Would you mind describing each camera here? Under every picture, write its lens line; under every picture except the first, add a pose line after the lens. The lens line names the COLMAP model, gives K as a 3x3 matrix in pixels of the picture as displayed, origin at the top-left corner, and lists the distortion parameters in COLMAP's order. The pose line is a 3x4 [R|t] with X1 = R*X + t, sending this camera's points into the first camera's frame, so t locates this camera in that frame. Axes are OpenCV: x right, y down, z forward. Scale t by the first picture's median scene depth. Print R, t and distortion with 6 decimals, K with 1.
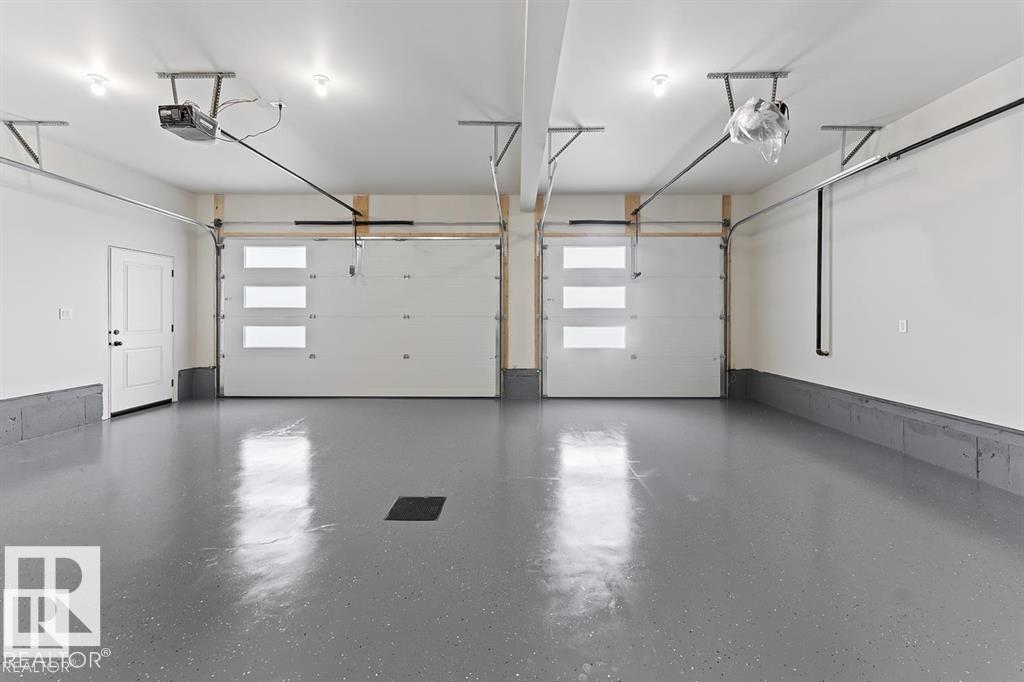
lens RADIAL K [[412.2, 0, 517.5], [0, 412.2, 315.9], [0, 0, 1]] dist [-0.001605, -0.000244]
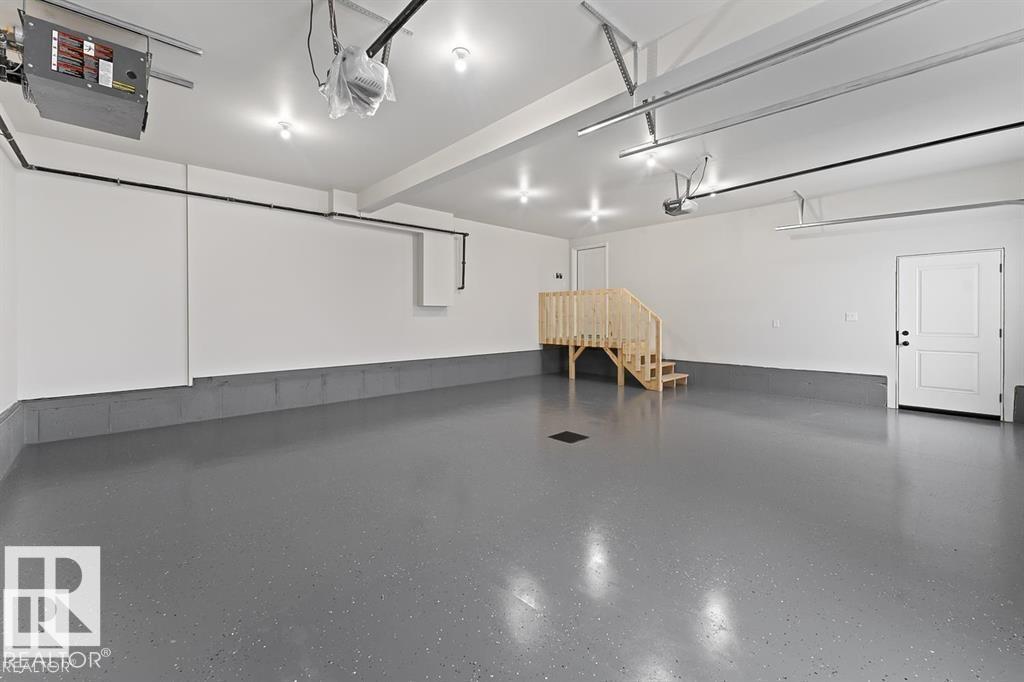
lens RADIAL K [[412.2, 0, 514.3], [0, 412.2, 316.1], [0, 0, 1]] dist [-0.001605, -0.000244]
pose [[-0.717110, -0.000492, -0.696959, 0.550125], [-0.001099, 0.999999, 0.000425, -0.005523], [0.696959, 0.001071, -0.717110, 1.066196]]
